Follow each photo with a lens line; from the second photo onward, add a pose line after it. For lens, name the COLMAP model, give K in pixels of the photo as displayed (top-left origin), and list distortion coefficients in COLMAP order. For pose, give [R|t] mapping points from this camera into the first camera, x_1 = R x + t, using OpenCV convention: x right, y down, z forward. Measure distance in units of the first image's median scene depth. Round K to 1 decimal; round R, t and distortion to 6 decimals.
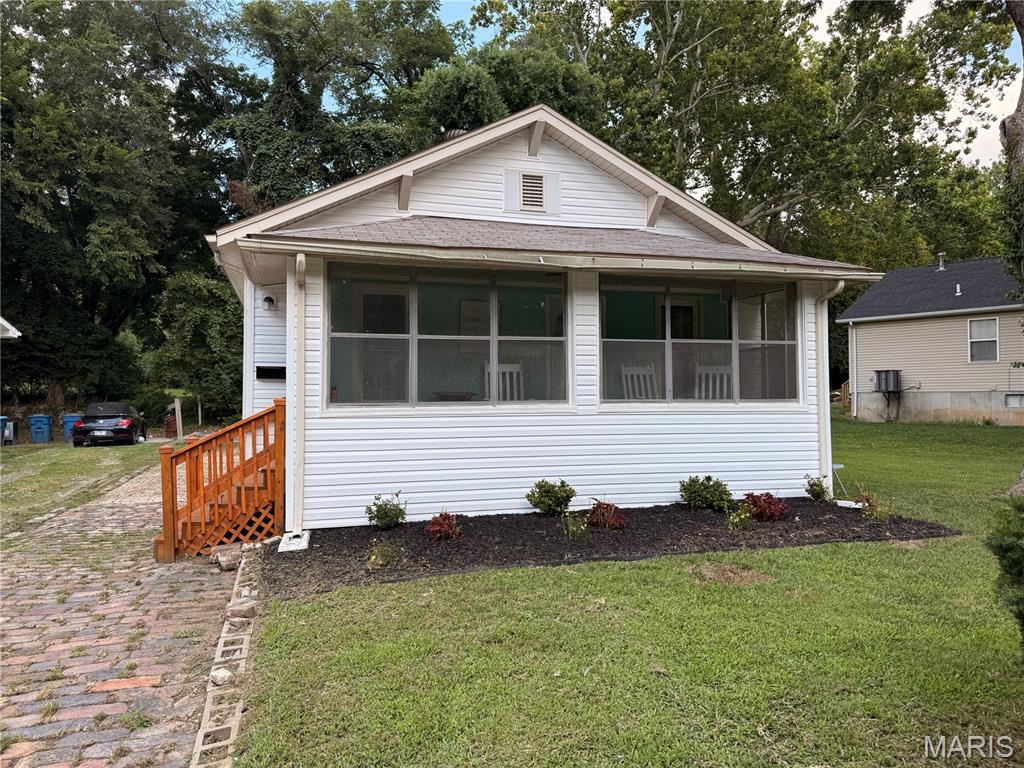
lens RADIAL K [[719.2, 0, 507.4], [0, 719.2, 379.0], [0, 0, 1]] dist [0.064147, -0.059796]
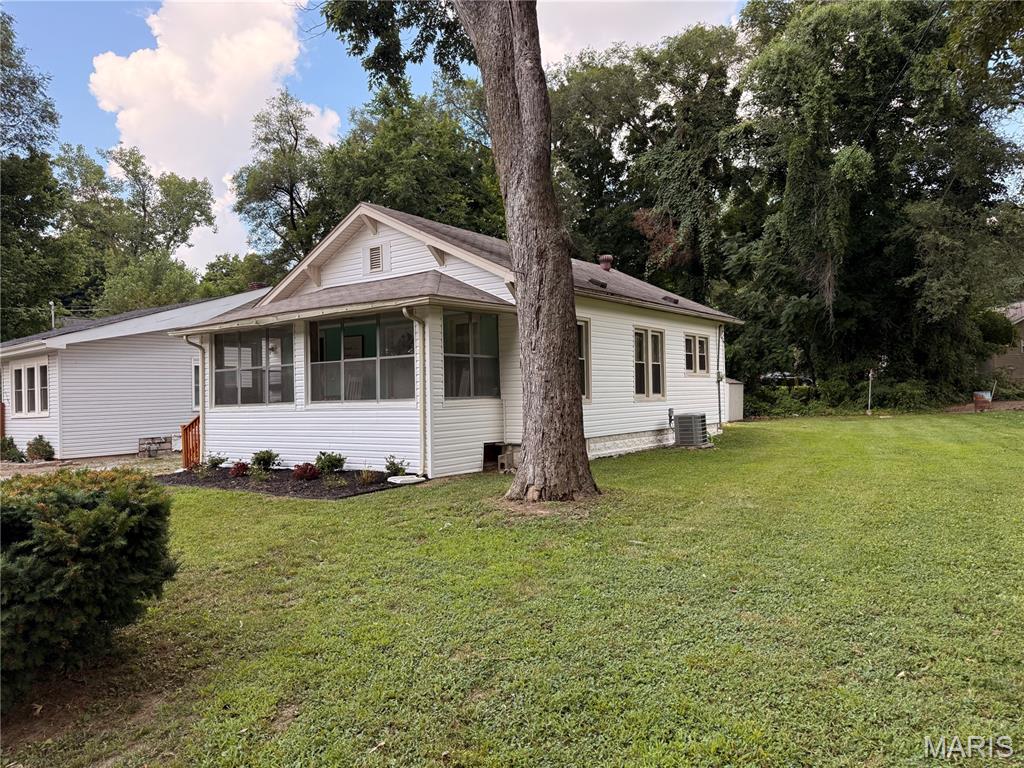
lens RADIAL K [[719.2, 0, 514.6], [0, 719.2, 382.6], [0, 0, 1]] dist [0.064147, -0.059796]
pose [[0.601707, -0.025426, -0.798312, 1.548703], [0.044876, 0.998991, 0.002007, 0.004352], [0.797455, -0.037033, 0.602241, 0.366971]]
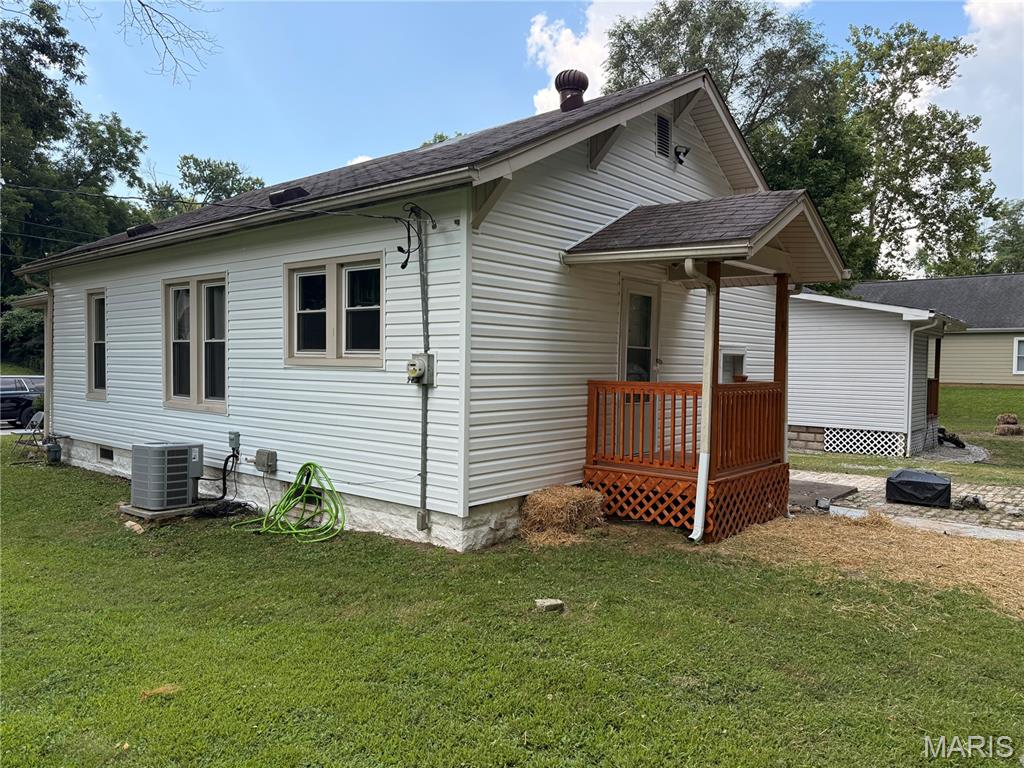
lens RADIAL K [[719.2, 0, 513.8], [0, 719.2, 386.5], [0, 0, 1]] dist [0.064147, -0.059796]
pose [[-0.834749, 0.010508, -0.550530, 0.467023], [0.006836, 0.999939, 0.008721, 0.030910], [0.550588, 0.003516, -0.834770, 2.876269]]
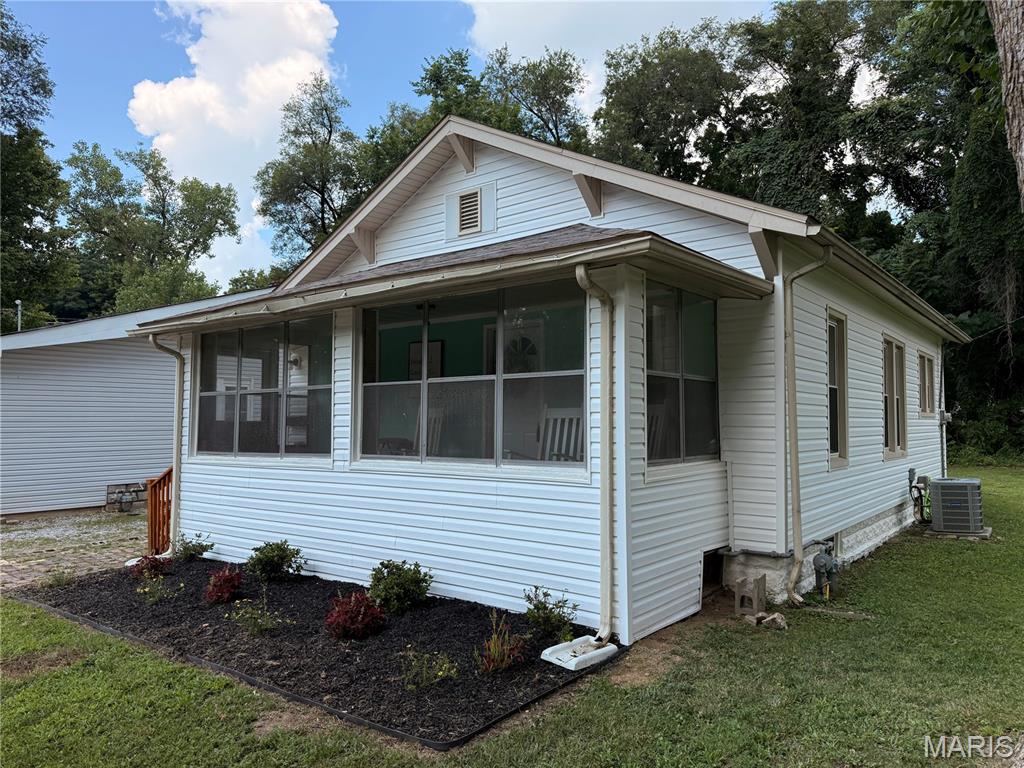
lens RADIAL K [[719.2, 0, 513.2], [0, 719.2, 389.2], [0, 0, 1]] dist [0.064147, -0.059796]
pose [[0.577899, -0.035583, -0.815332, 0.873561], [0.022292, 0.999365, -0.027815, -0.019459], [0.815804, -0.002101, 0.578325, 0.597059]]
